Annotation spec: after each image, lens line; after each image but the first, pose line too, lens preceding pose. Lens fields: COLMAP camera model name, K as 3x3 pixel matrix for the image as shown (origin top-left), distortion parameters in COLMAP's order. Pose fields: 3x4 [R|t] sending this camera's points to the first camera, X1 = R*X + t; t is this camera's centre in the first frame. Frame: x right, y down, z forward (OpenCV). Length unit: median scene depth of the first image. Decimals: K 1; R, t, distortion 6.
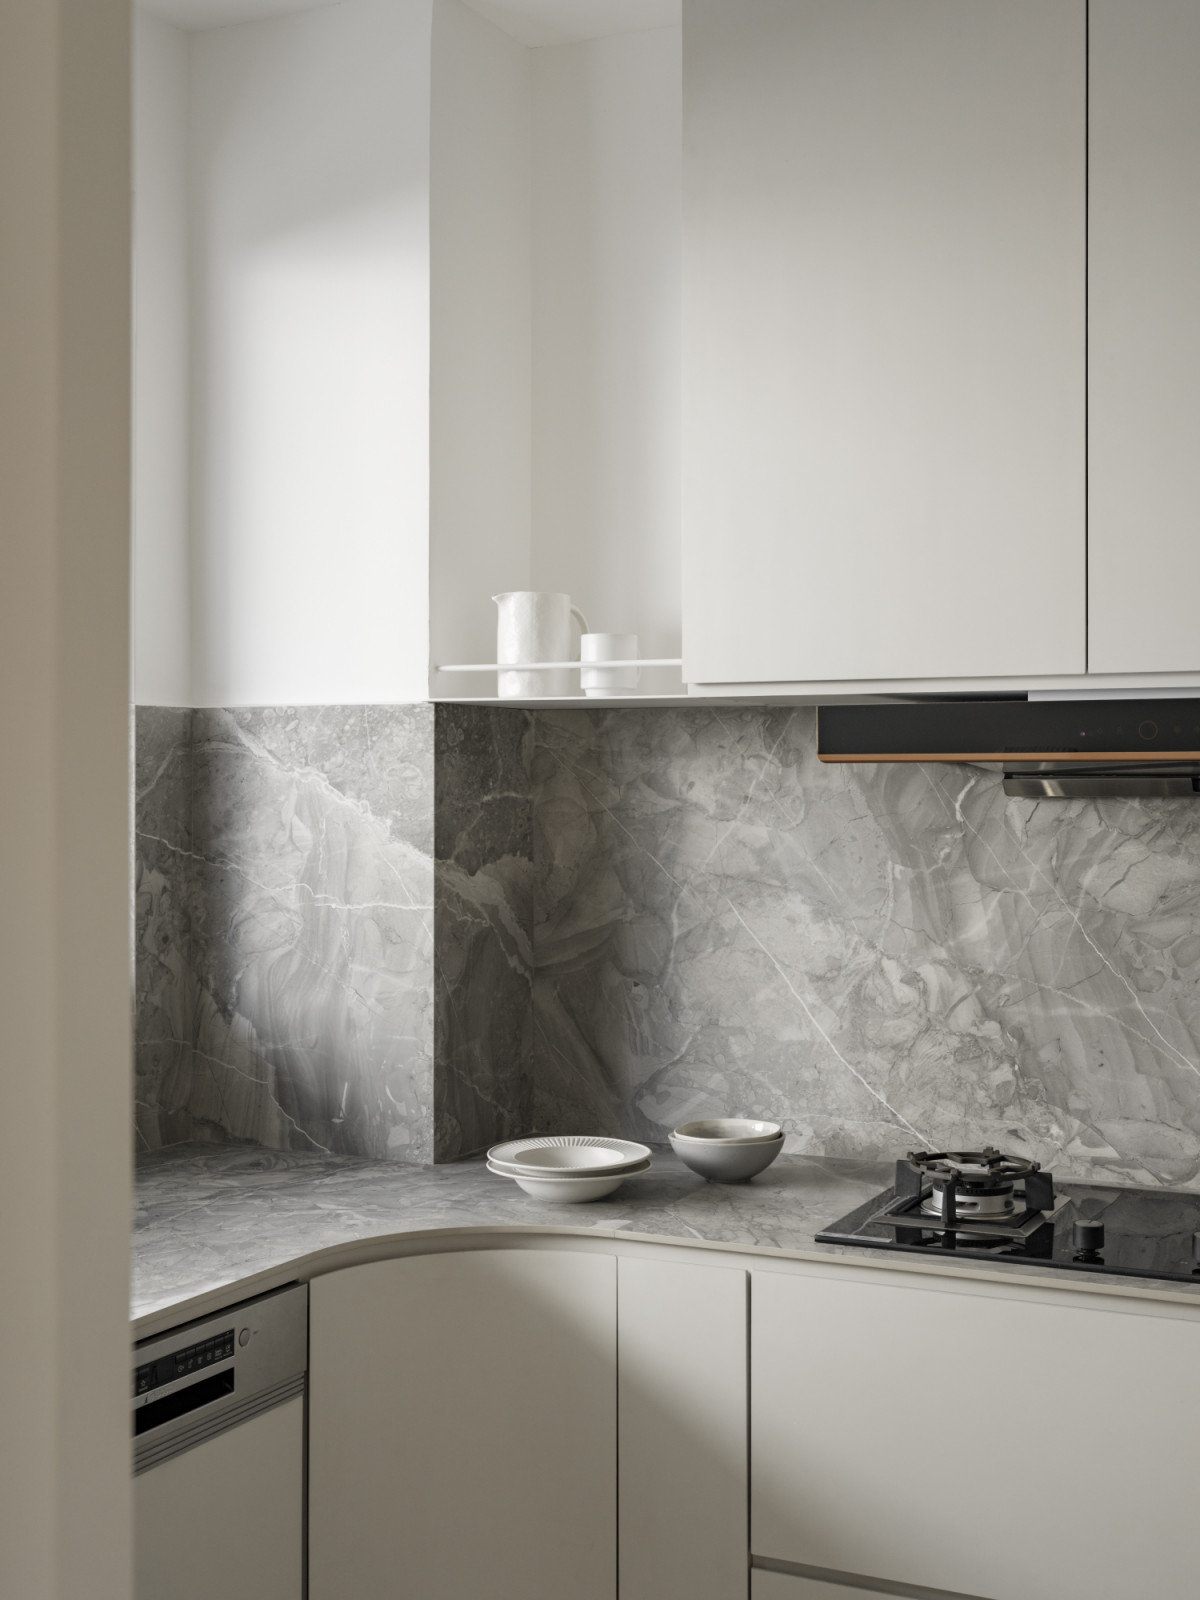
lens RADIAL K [[1971.9, 0, 585.4], [0, 1971.9, 769.0], [0, 0, 1]] dist [-0.019934, 0.000000]
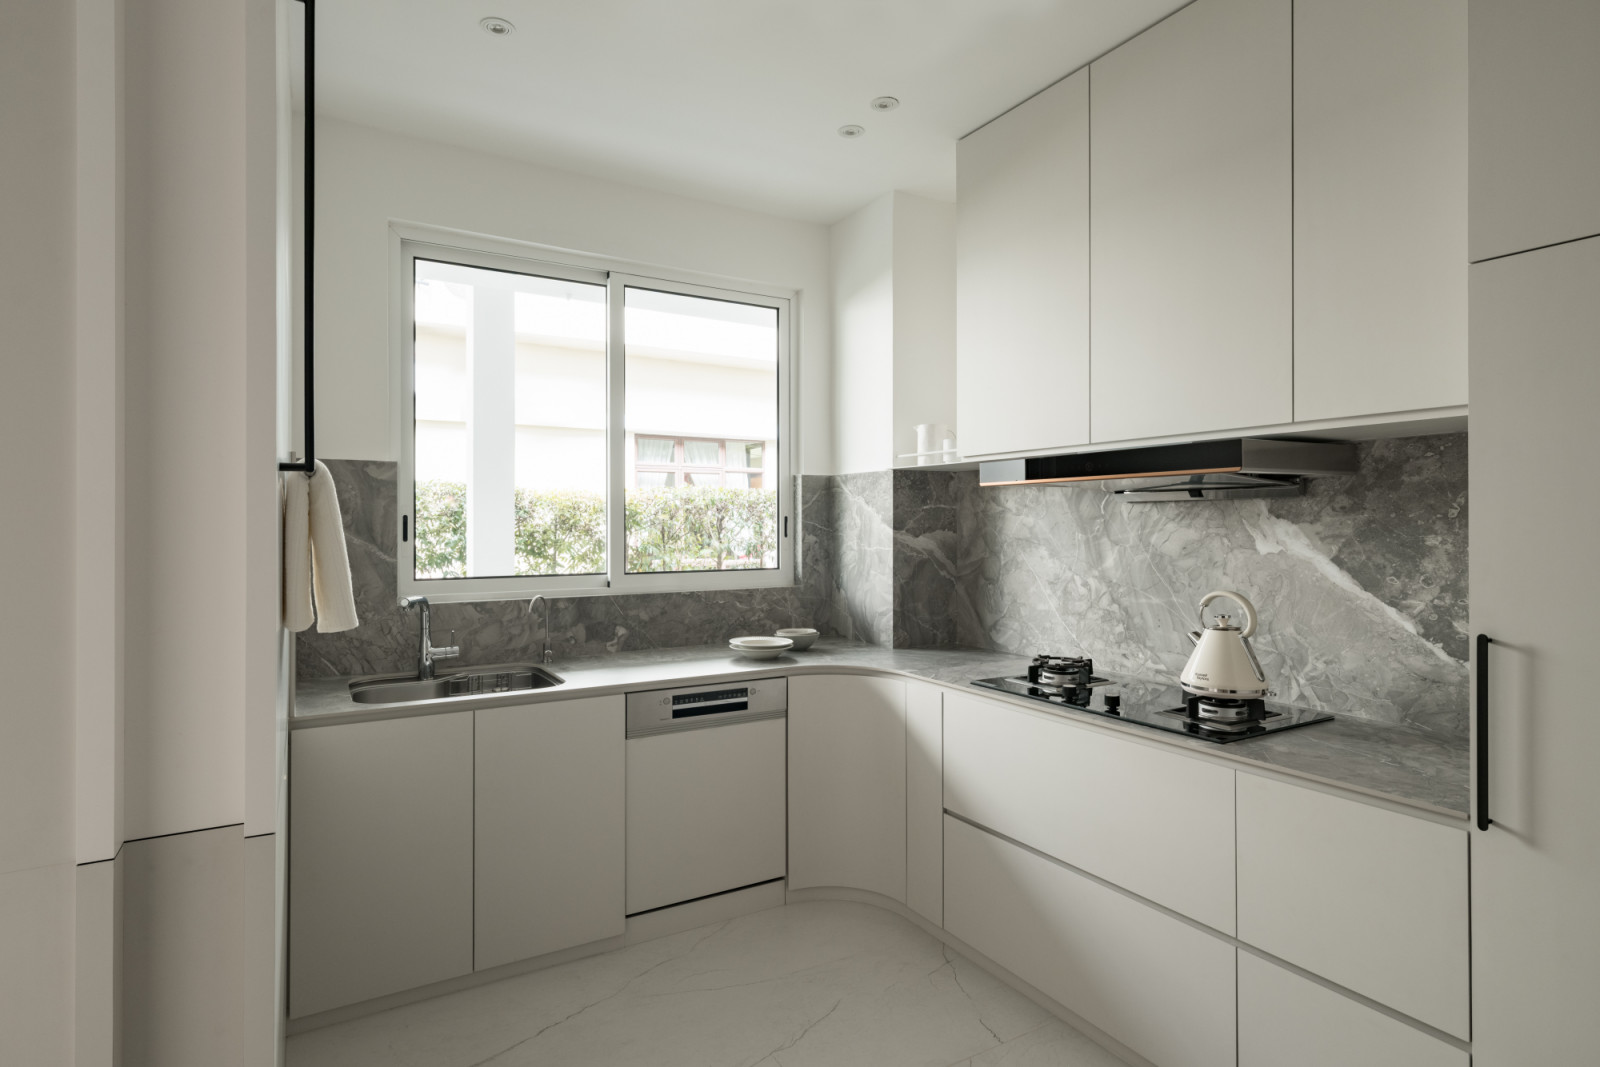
lens RADIAL K [[843.1, 0, 799.0], [0, 843.1, 520.0], [0, 0, 1]] dist [0.015822, -0.000941]
pose [[0.829526, -0.004329, -0.558452, 0.438287], [0.007155, 0.999970, 0.002876, 0.028278], [0.558423, -0.006381, 0.829532, 0.016785]]
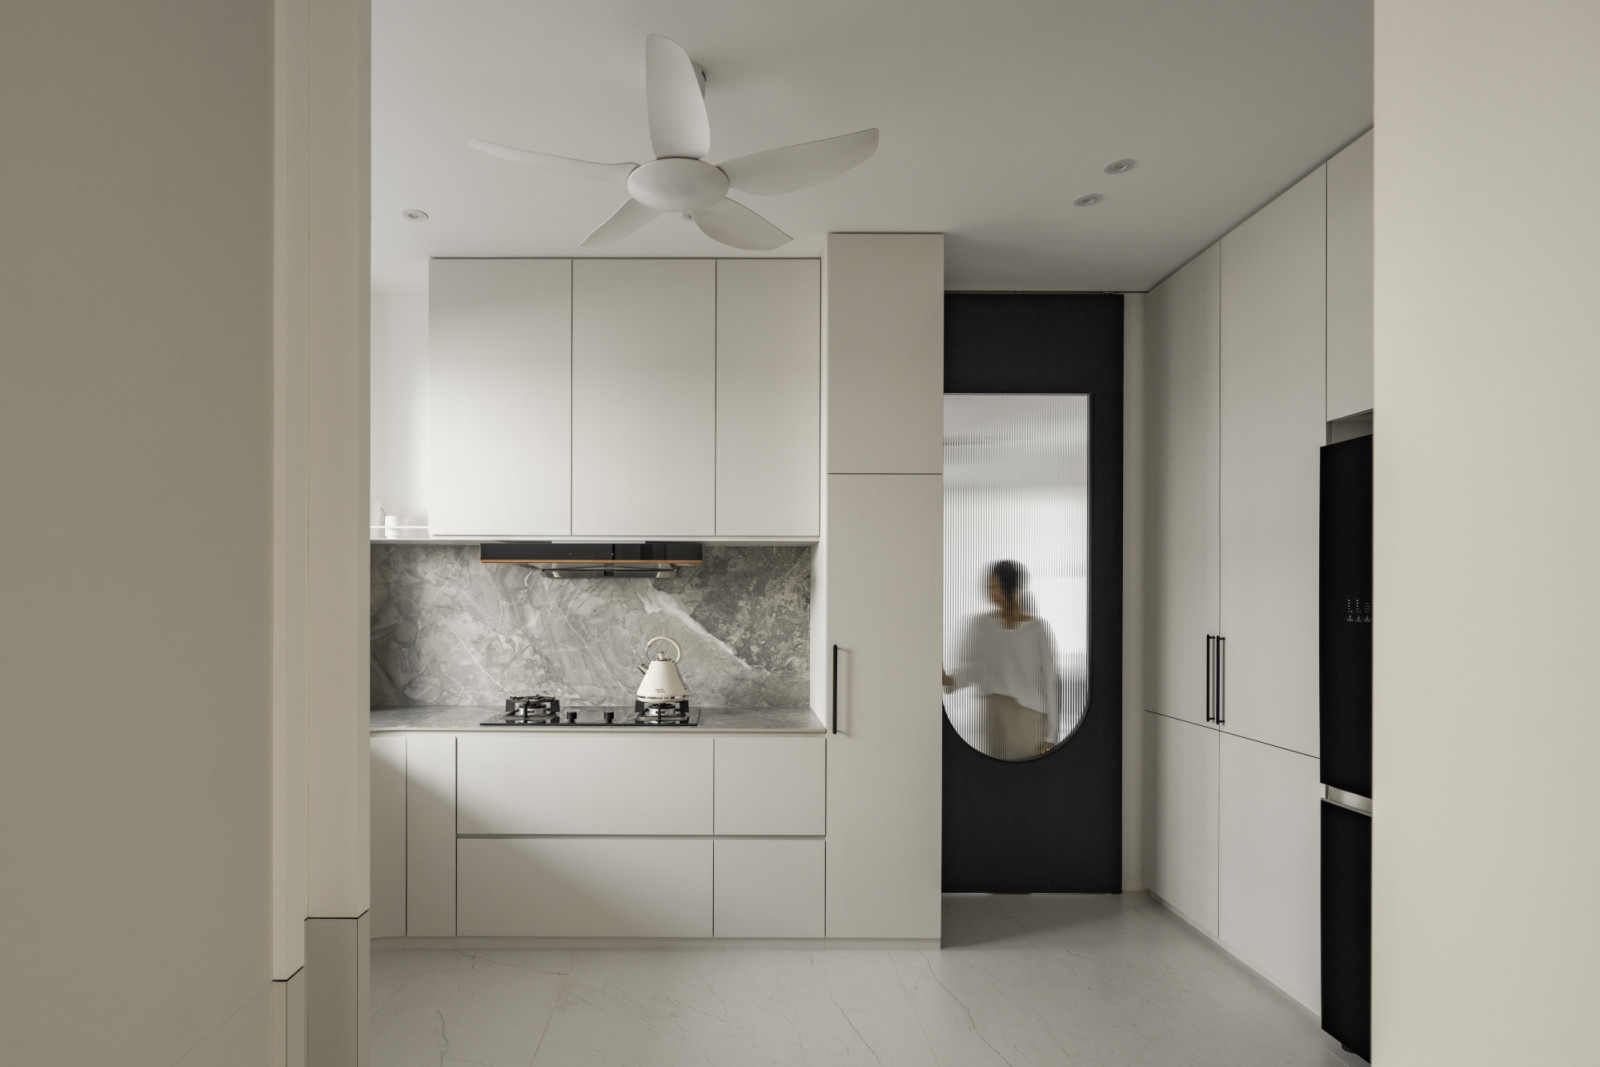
lens RADIAL K [[843.1, 0, 728.5], [0, 843.1, 596.7], [0, 0, 1]] dist [0.015822, -0.000941]
pose [[0.900355, -0.000078, 0.435156, -0.082552], [-0.005635, 0.999914, 0.011838, 0.025889], [-0.435120, -0.013111, 0.900277, -0.248626]]
